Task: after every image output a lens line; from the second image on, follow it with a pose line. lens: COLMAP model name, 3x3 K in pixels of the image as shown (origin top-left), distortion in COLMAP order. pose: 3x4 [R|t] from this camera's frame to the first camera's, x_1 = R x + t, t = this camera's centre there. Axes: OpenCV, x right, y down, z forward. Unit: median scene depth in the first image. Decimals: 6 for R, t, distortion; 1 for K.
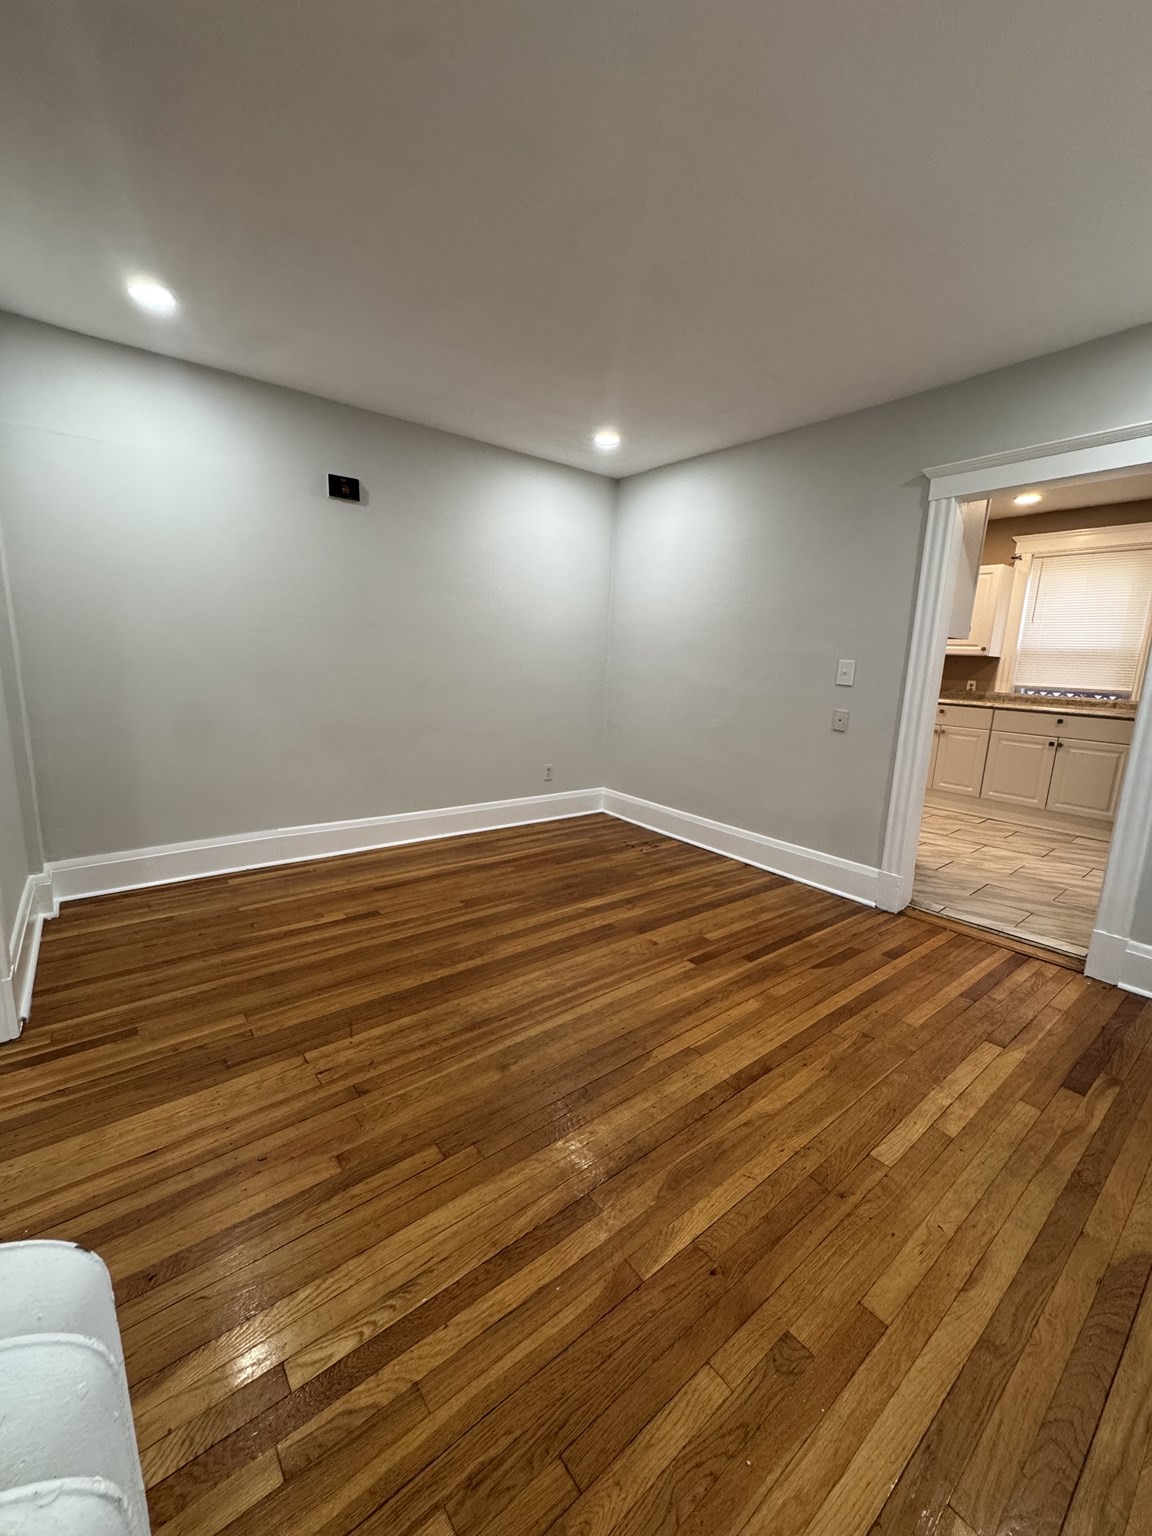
lens RADIAL K [[611.7, 0, 577.4], [0, 611.7, 767.1], [0, 0, 1]] dist [-0.002290, -0.000169]
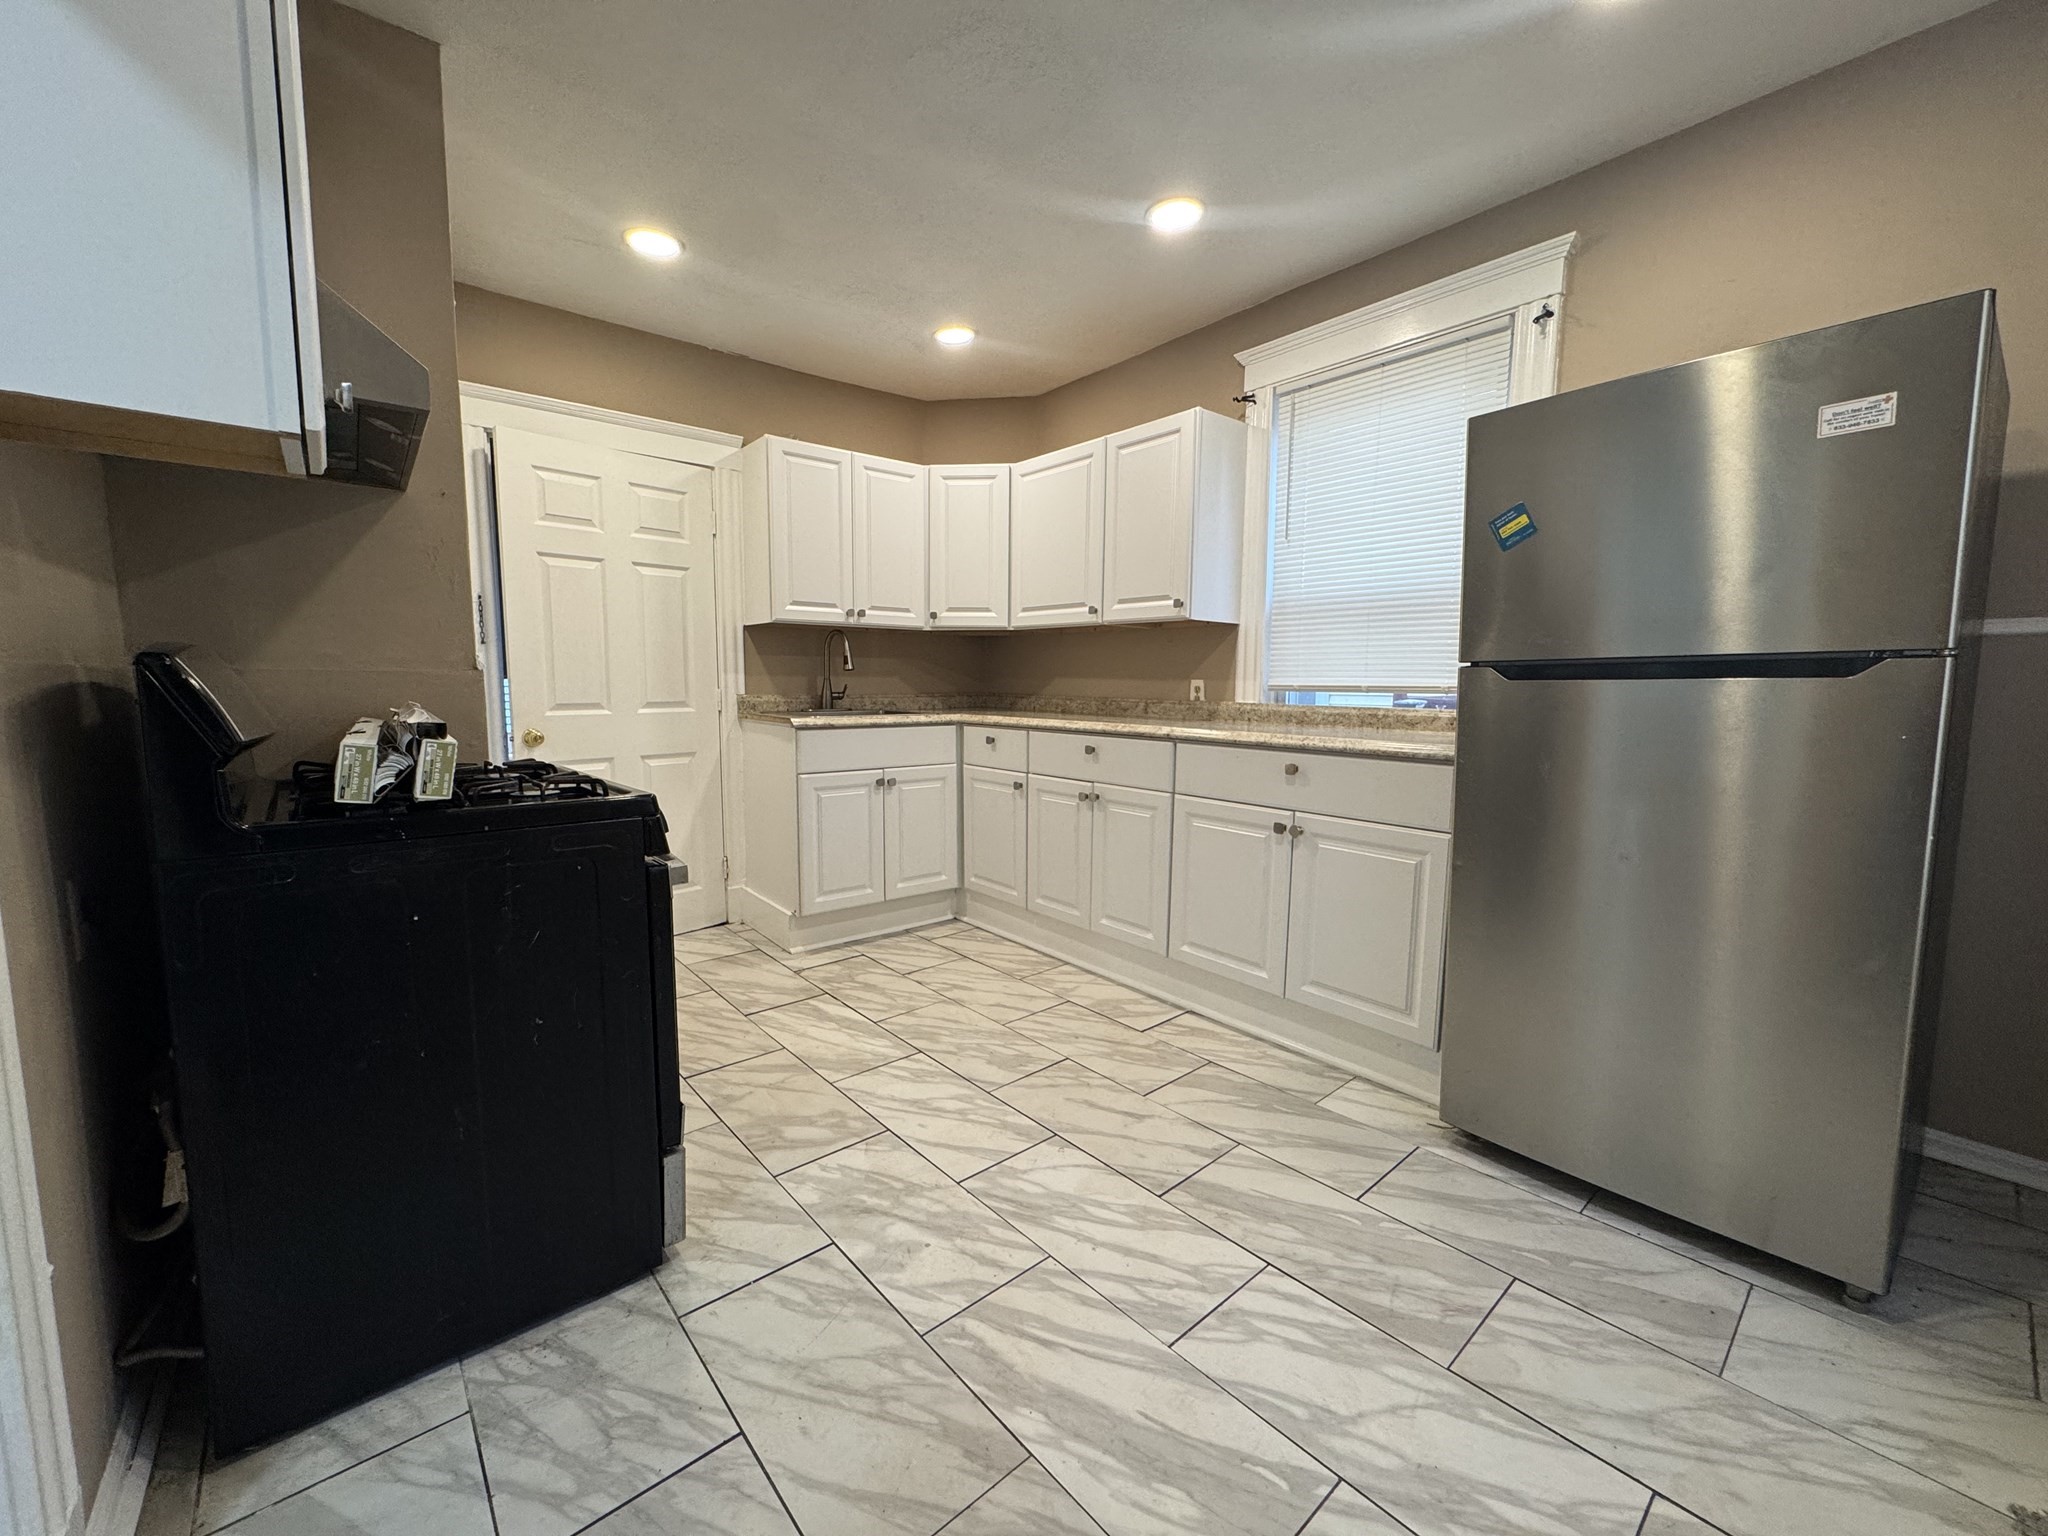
lens RADIAL K [[815.7, 0, 1023.1], [0, 815.7, 771.5], [0, 0, 1]] dist [-0.002290, -0.000169]
pose [[0.999233, -0.030944, 0.023978, 0.538406], [0.032563, 0.996991, -0.070345, -0.037985], [-0.021729, 0.071072, 0.997234, 0.436737]]
